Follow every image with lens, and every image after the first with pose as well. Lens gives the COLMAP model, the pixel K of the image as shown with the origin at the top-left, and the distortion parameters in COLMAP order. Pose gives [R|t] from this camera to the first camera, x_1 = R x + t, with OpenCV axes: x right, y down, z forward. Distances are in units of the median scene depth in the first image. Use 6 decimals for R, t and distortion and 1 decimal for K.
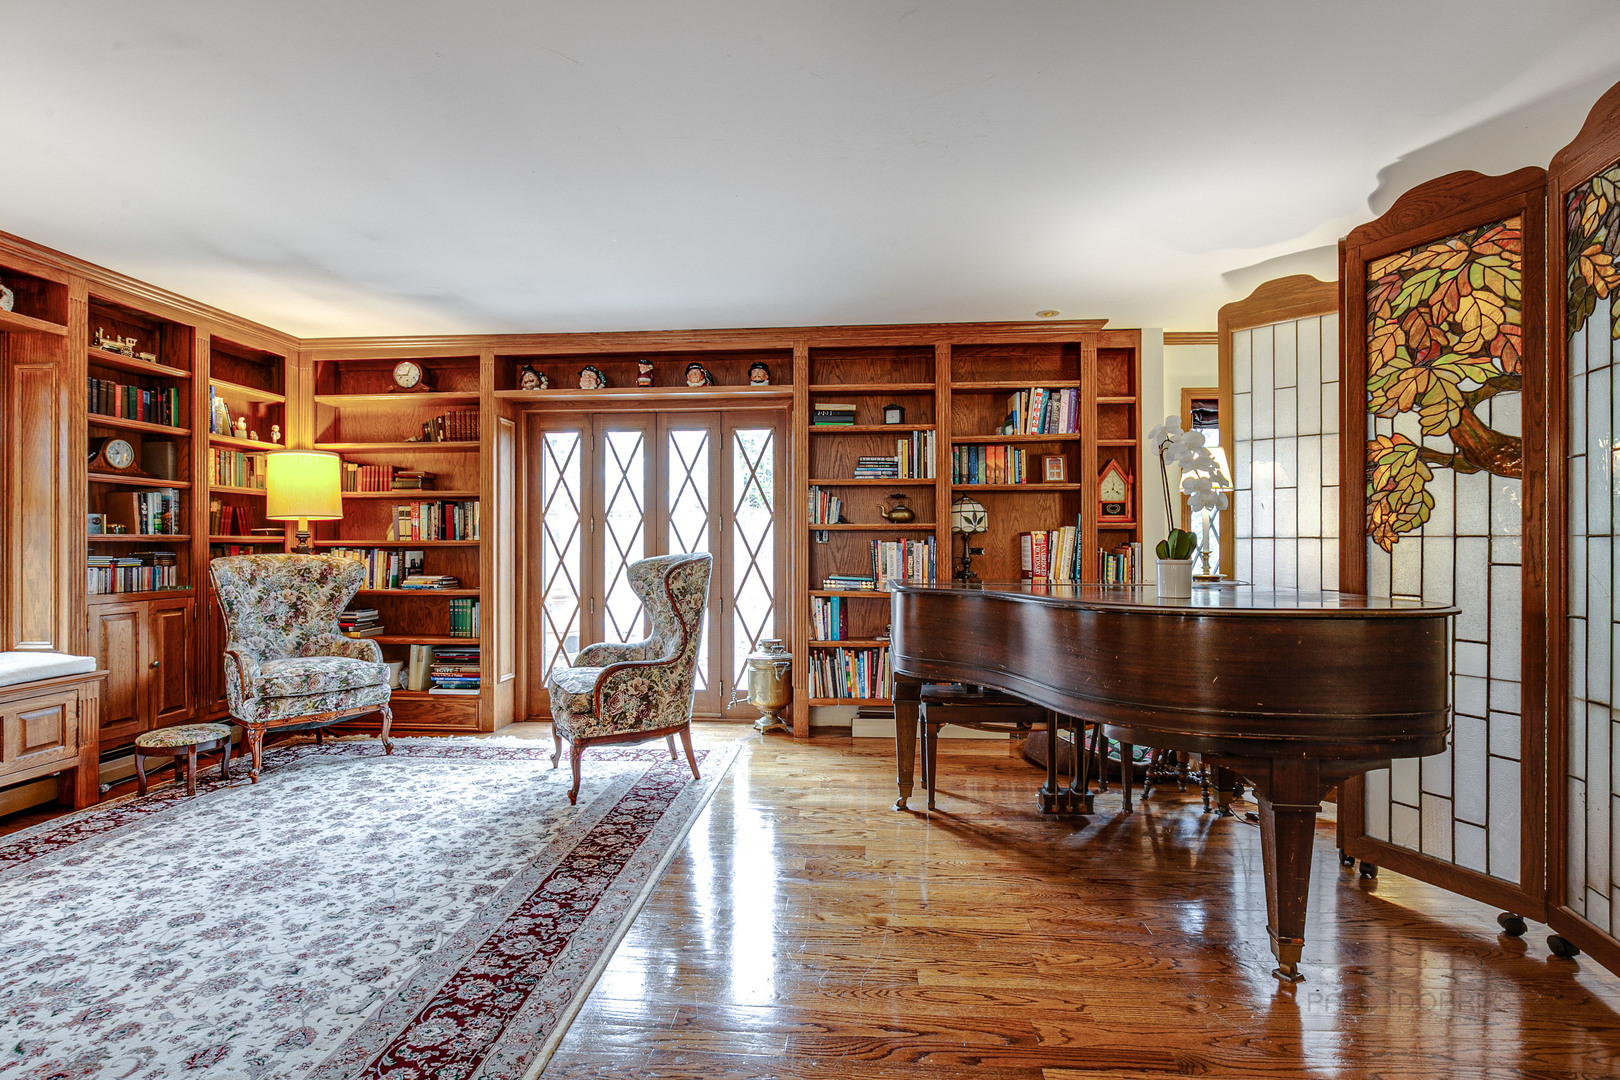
lens RADIAL K [[774.5, 0, 810.0], [0, 774.5, 540.0], [0, 0, 1]] dist [-0.006183, 0.000547]
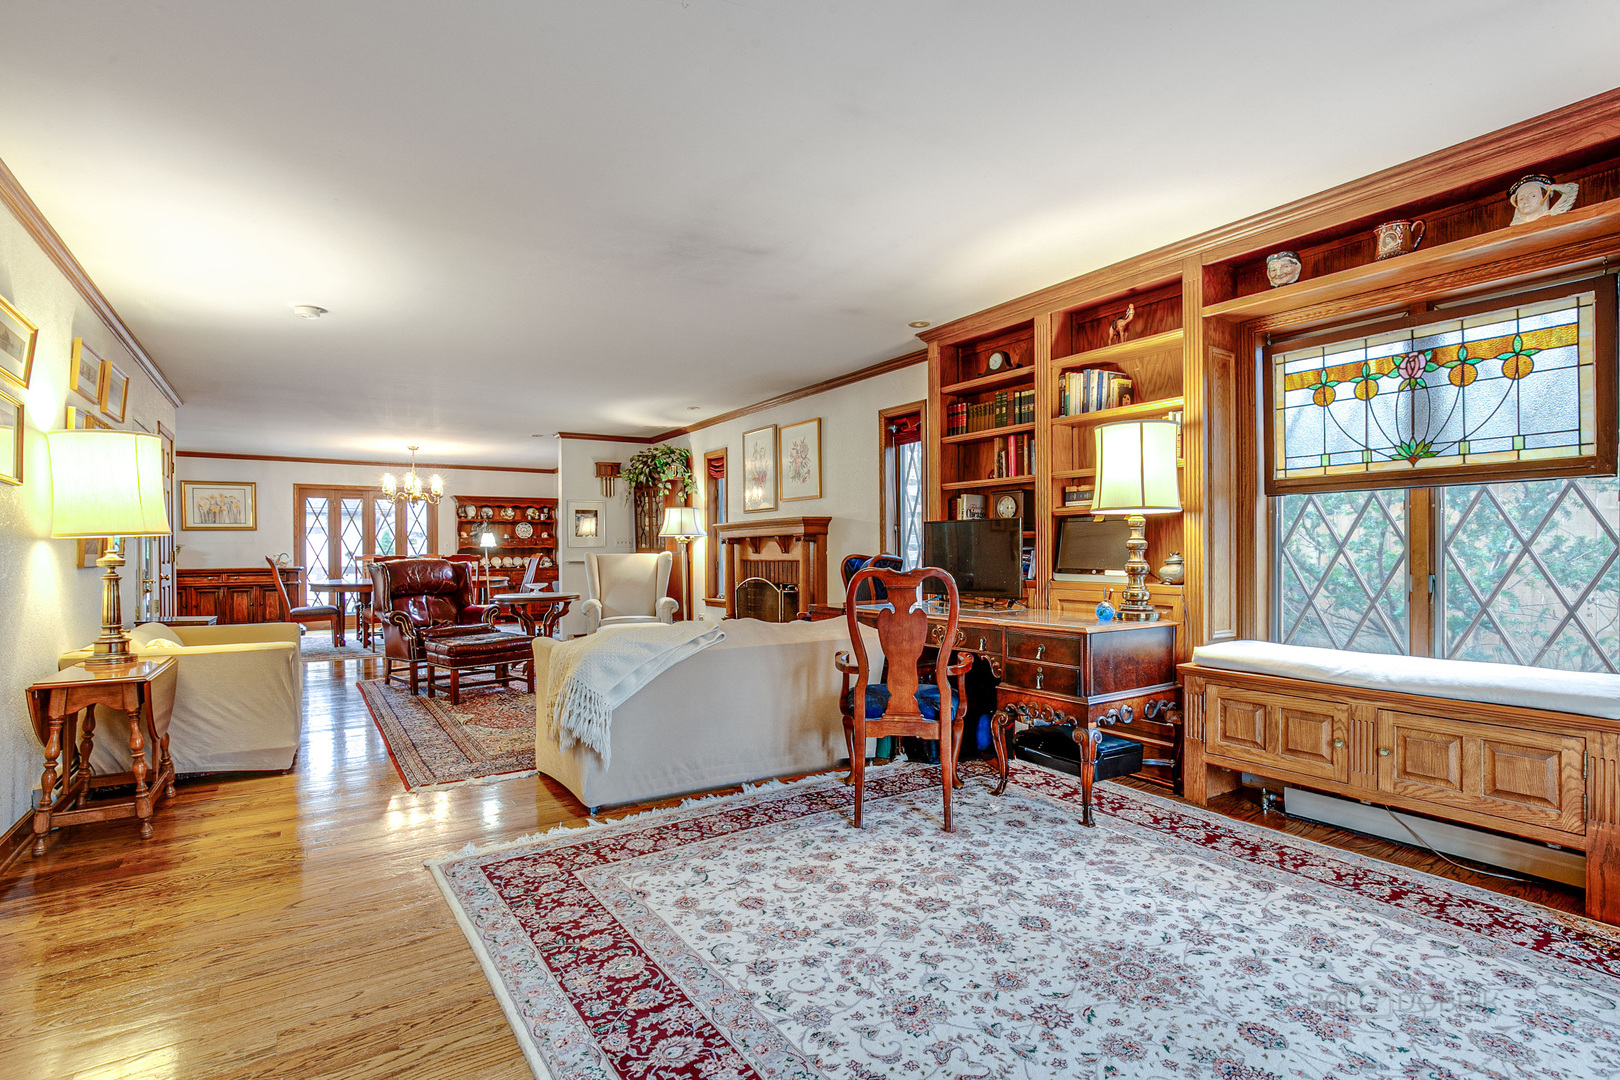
lens RADIAL K [[763.3, 0, 817.2], [0, 763.3, 553.3], [0, 0, 1]] dist [-0.010774, 0.000039]
pose [[-0.777948, 0.011903, -0.628216, -0.009554], [0.012355, 0.999917, 0.003646, 0.017093], [0.628207, -0.004926, -0.778031, 0.892634]]
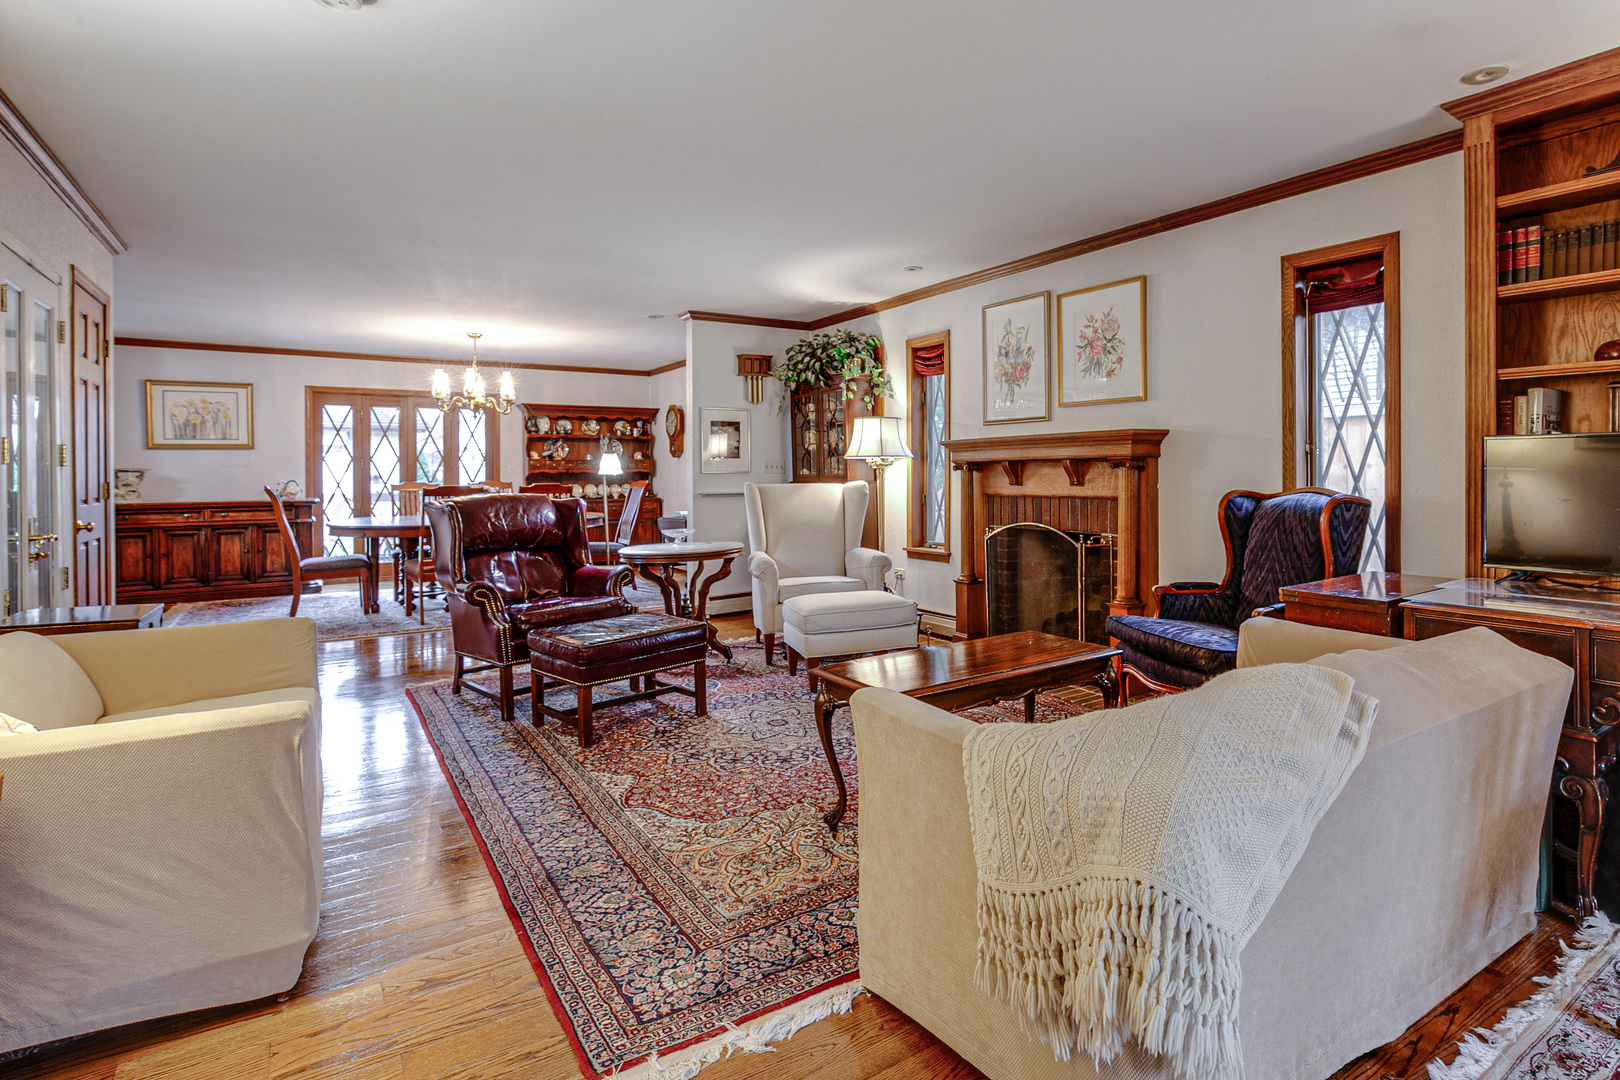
lens RADIAL K [[823.9, 0, 916.0], [0, 823.9, 475.9], [0, 0, 1]] dist [-0.018152, 0.004977]
pose [[-0.753732, 0.012131, -0.657070, -0.055070], [0.011323, 0.999921, 0.005472, 0.000026], [0.657085, -0.003316, -0.753810, 0.315275]]
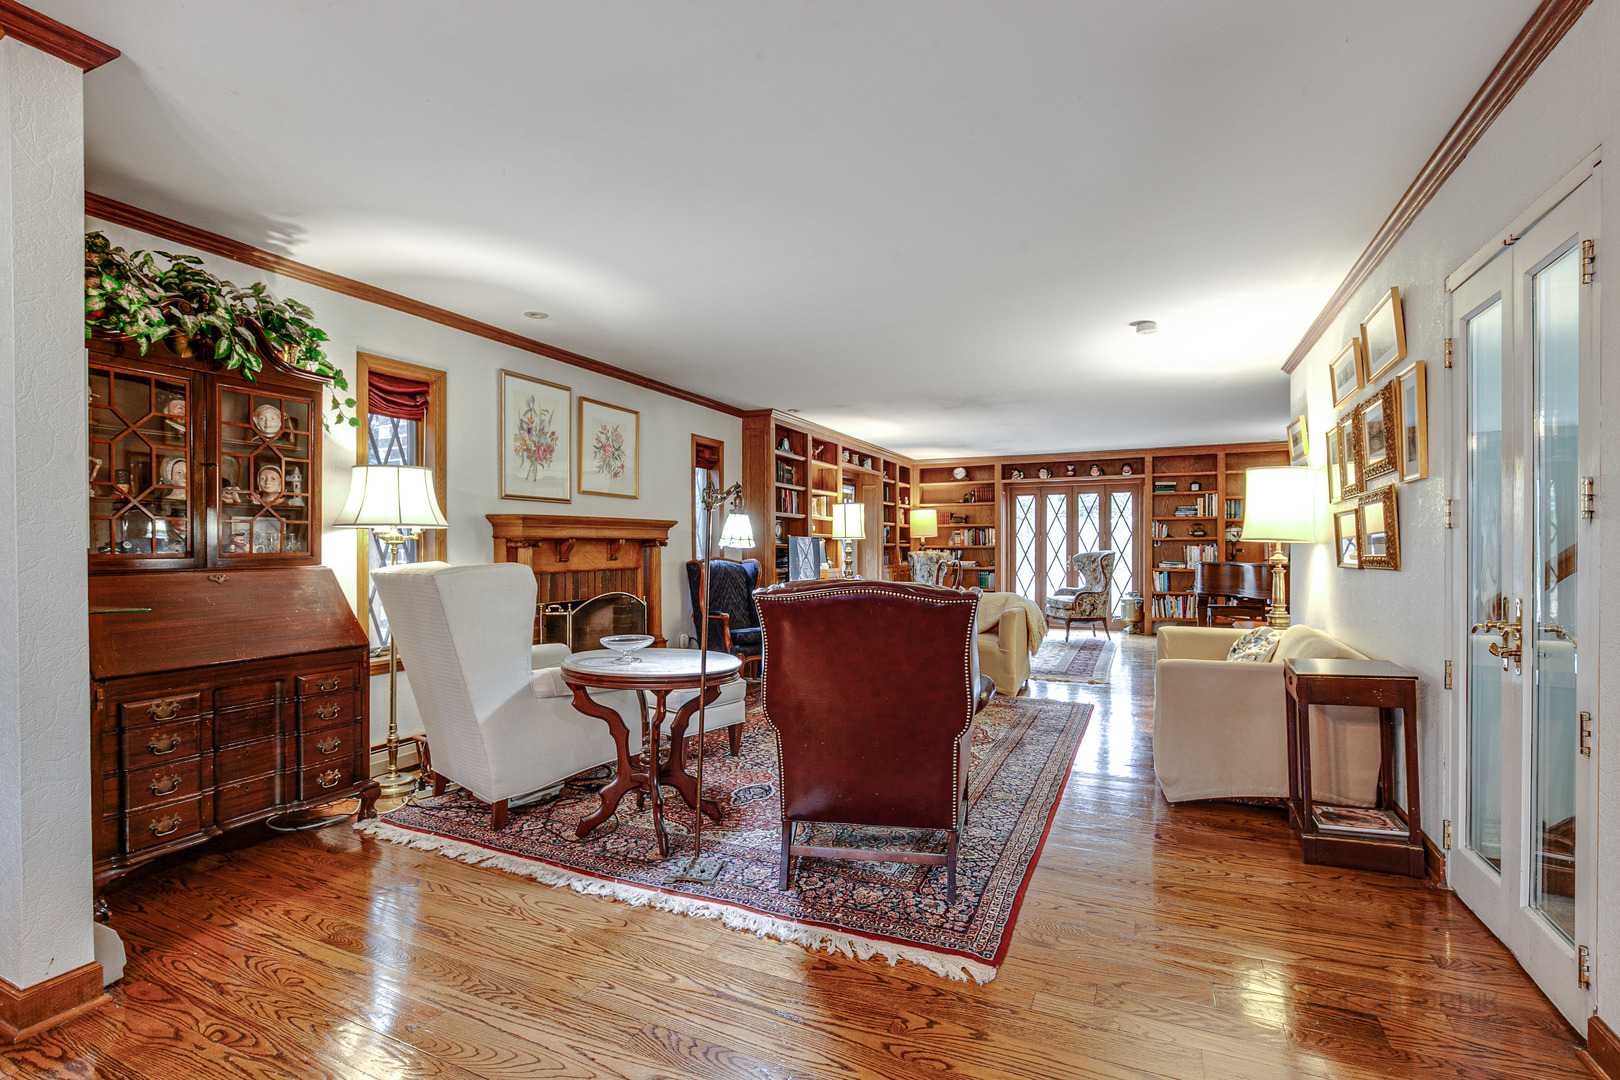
lens RADIAL K [[741.2, 0, 816.3], [0, 741.2, 554.6], [0, 0, 1]] dist [-0.014326, -0.000013]
pose [[0.938943, 0.001703, -0.344068, -0.196371], [0.002884, 0.999914, 0.012819, -0.003103], [0.344060, -0.013028, 0.938857, -1.445601]]
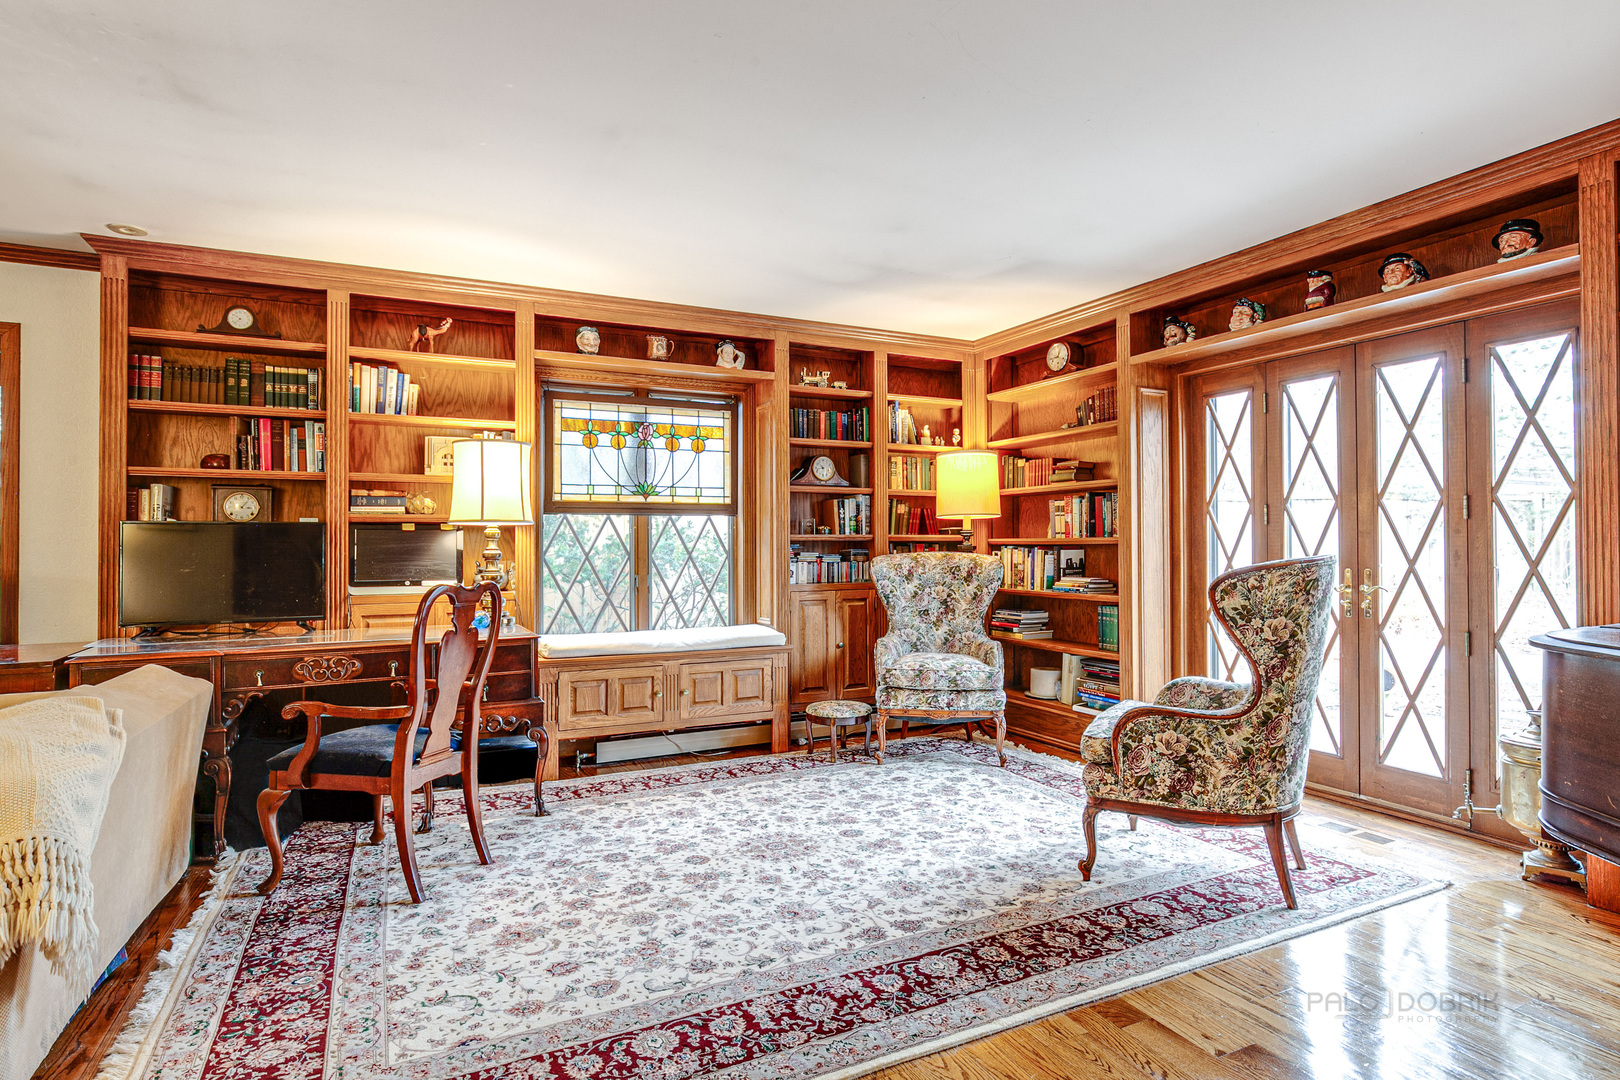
lens RADIAL K [[864.1, 0, 807.2], [0, 864.1, 534.0], [0, 0, 1]] dist [-0.005156, 0.000321]
pose [[0.509934, -0.011083, -0.860142, 0.242807], [0.007761, 0.999936, -0.008283, 0.002278], [0.860178, -0.002452, 0.509988, 0.267979]]
